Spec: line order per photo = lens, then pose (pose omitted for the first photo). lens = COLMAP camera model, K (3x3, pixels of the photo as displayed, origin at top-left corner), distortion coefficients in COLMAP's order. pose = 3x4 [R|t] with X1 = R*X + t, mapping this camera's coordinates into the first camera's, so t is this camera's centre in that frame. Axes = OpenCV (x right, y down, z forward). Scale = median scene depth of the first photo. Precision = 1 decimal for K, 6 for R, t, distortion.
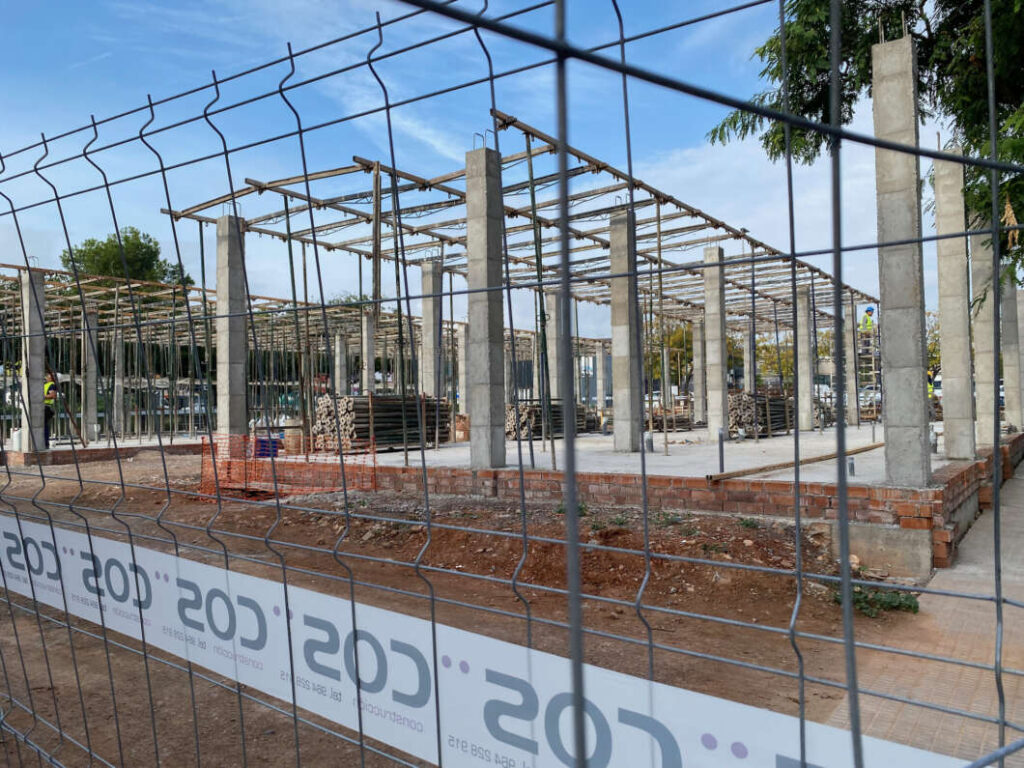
lens RADIAL K [[769.3, 0, 488.5], [0, 769.3, 402.0], [0, 0, 1]] dist [0.026794, -0.025497]
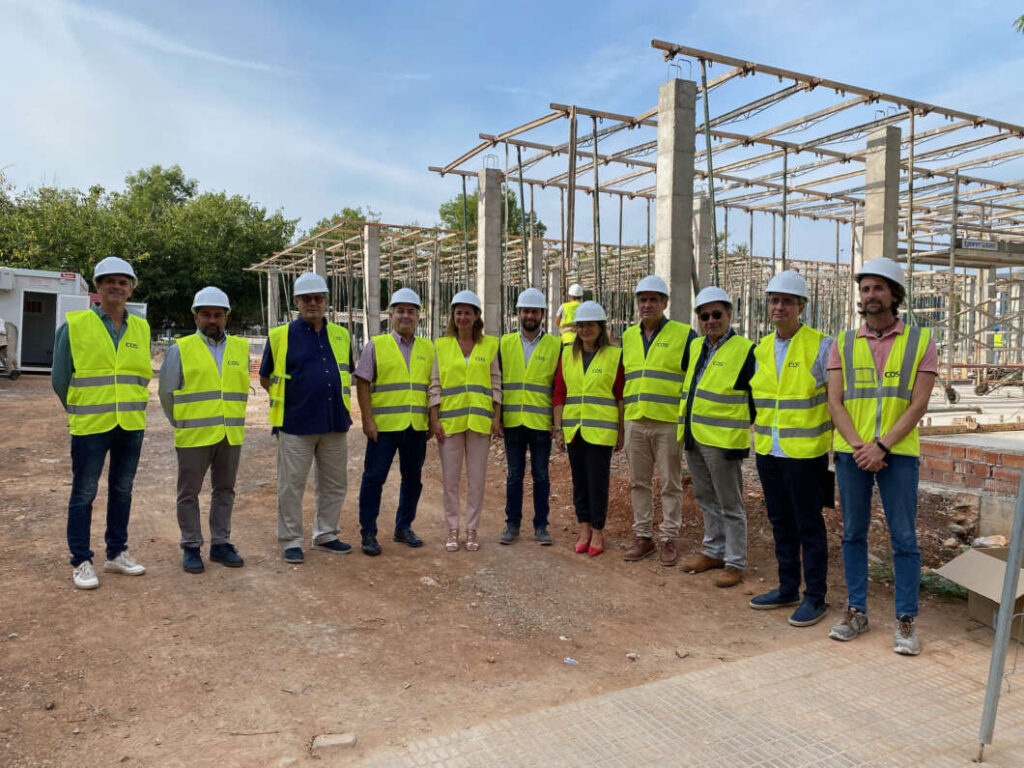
lens RADIAL K [[769.3, 0, 507.3], [0, 769.3, 380.6], [0, 0, 1]] dist [0.026794, -0.025497]
pose [[0.896512, 0.045893, -0.440635, 0.251191], [-0.024252, 0.998212, 0.054623, 0.000179], [0.442354, -0.038284, 0.896023, 0.023980]]
